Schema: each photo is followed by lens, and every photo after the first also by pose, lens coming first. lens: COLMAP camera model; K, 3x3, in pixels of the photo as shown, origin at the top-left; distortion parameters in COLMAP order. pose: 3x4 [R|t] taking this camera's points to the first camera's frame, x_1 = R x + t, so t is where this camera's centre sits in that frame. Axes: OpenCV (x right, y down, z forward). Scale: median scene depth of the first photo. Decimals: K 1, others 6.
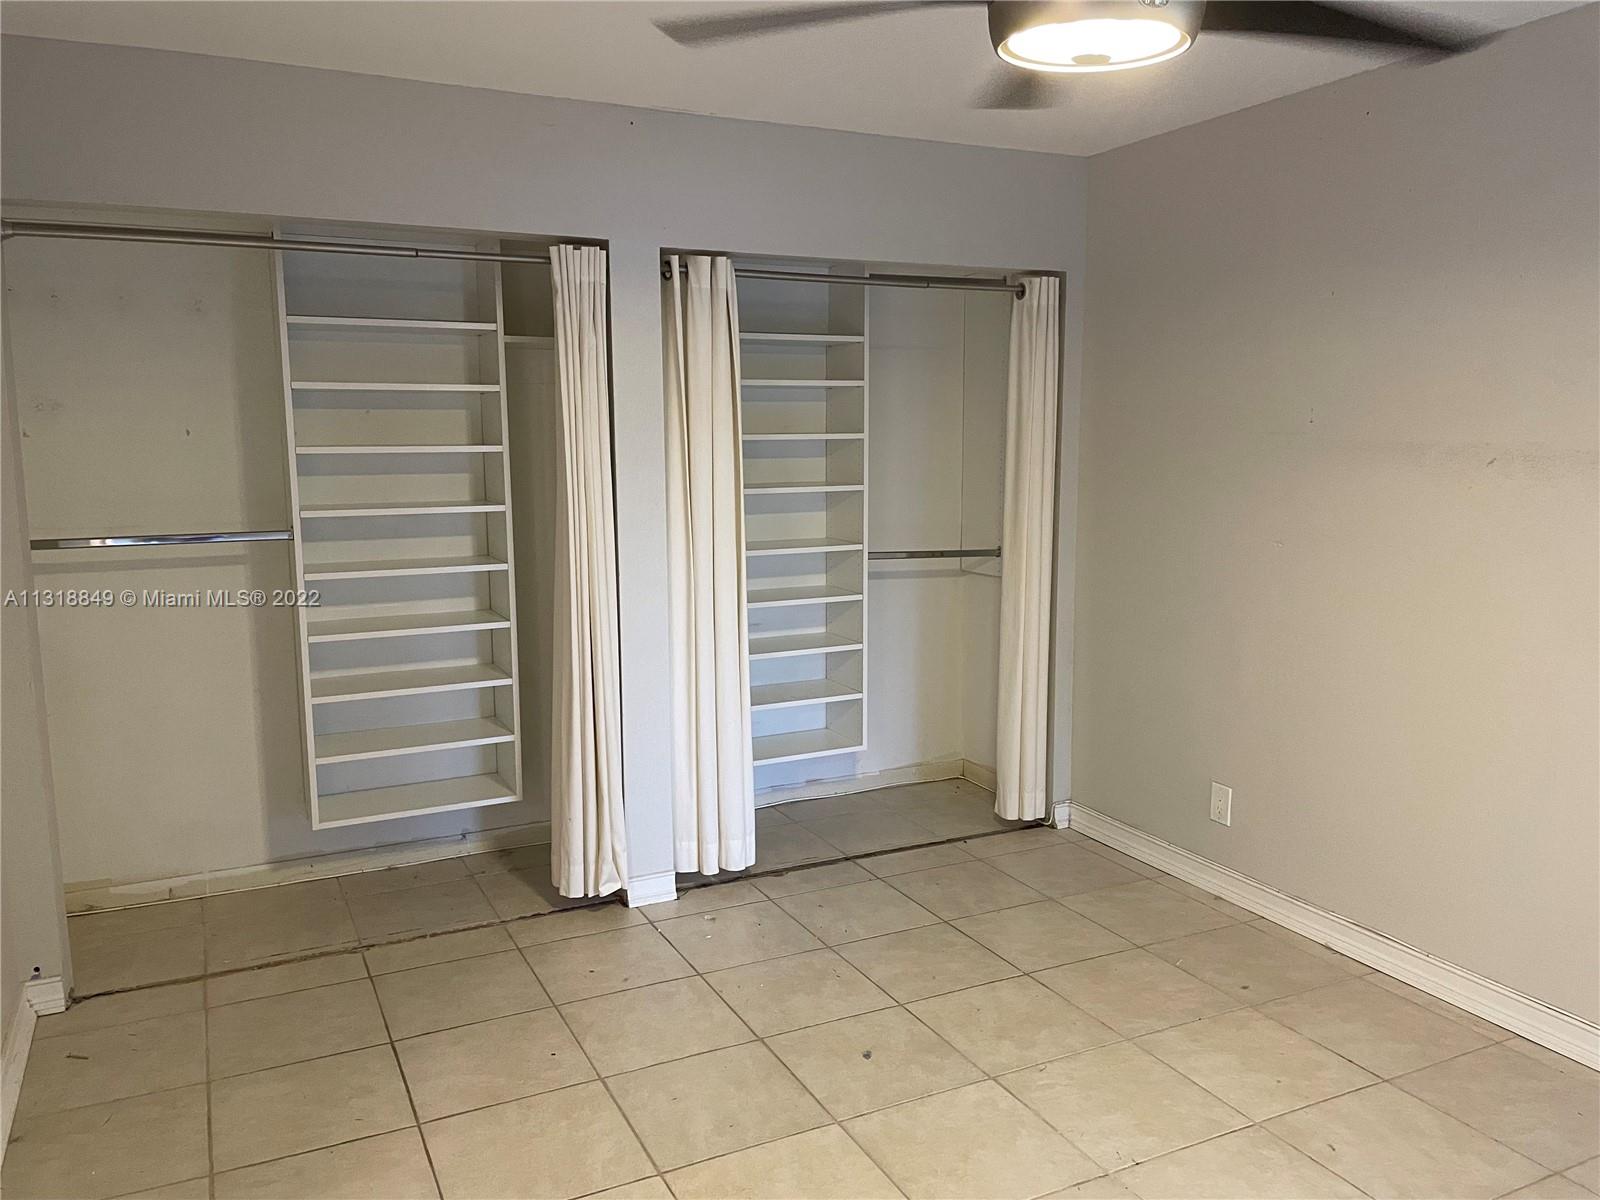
lens RADIAL K [[1208.8, 0, 795.2], [0, 1208.8, 597.3], [0, 0, 1]] dist [0.079059, -0.100222]
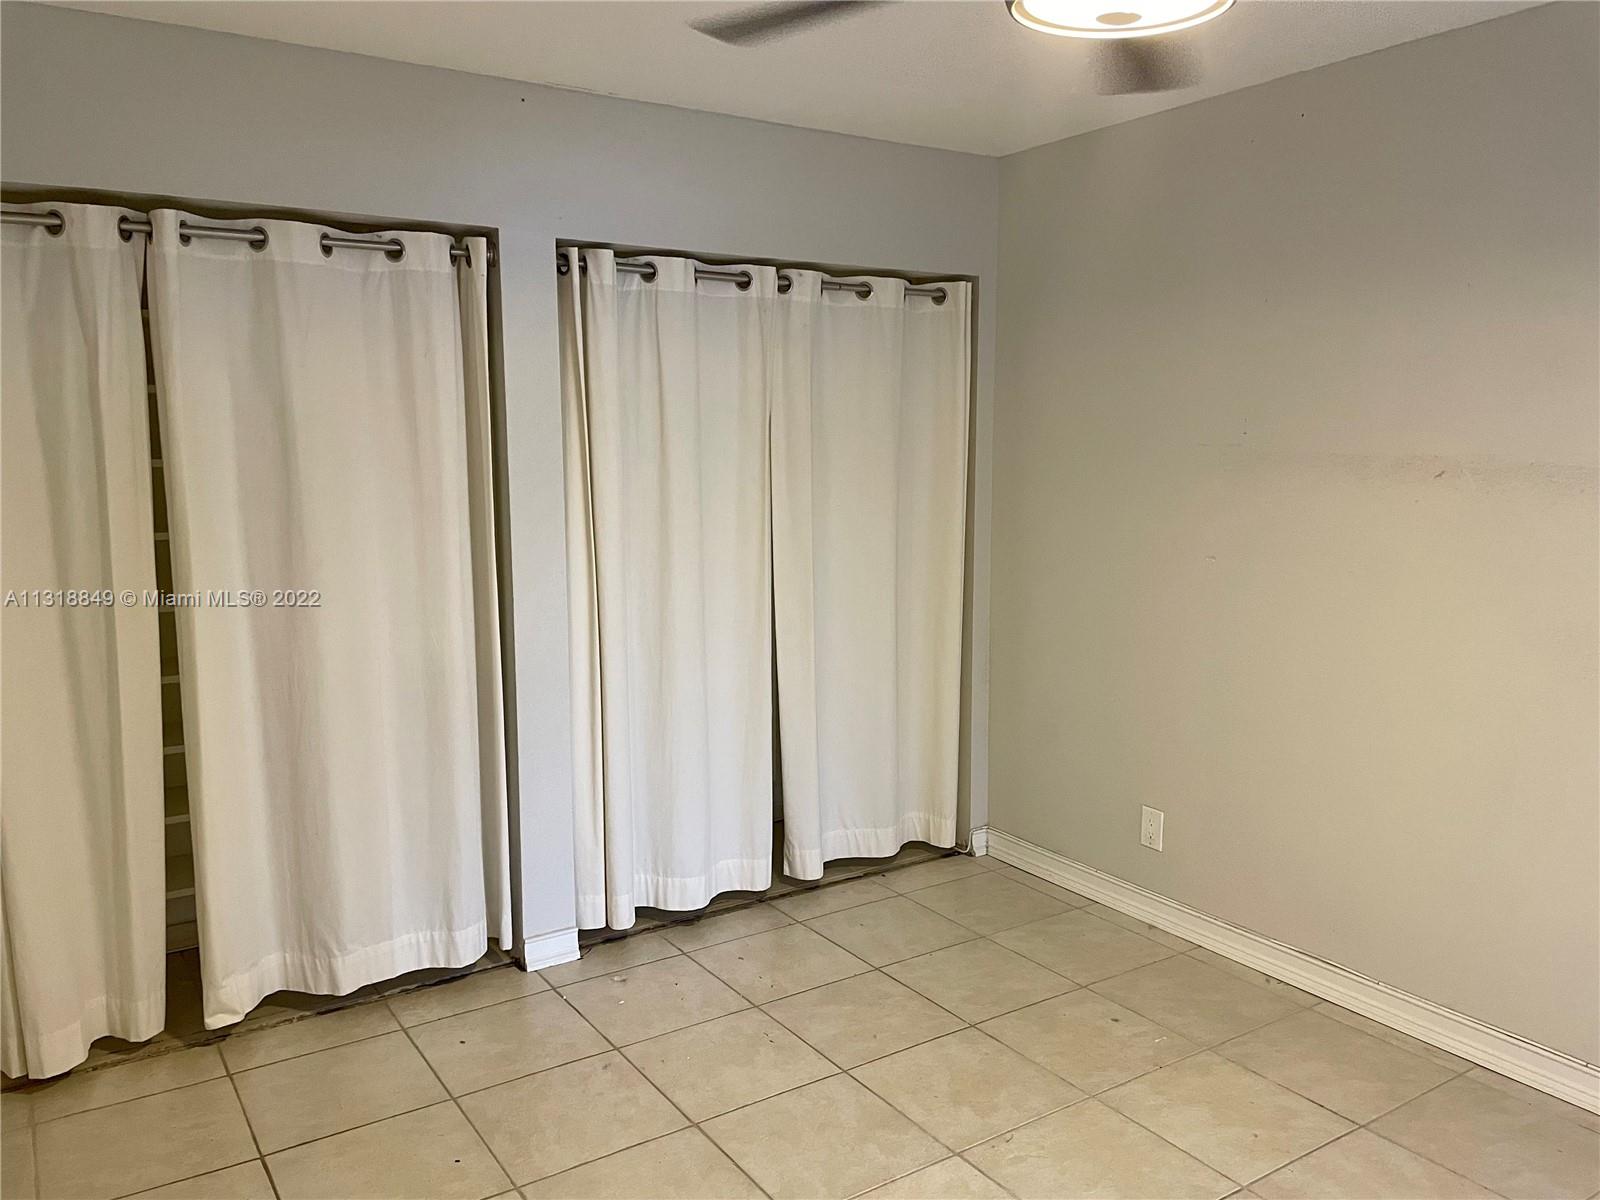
lens RADIAL K [[1208.8, 0, 803.2], [0, 1208.8, 599.8], [0, 0, 1]] dist [0.079059, -0.100222]
pose [[0.991683, -0.017179, 0.127553, -0.052138], [0.017732, 0.999838, -0.003206, -0.015728], [-0.127478, 0.005441, 0.991827, 0.090385]]
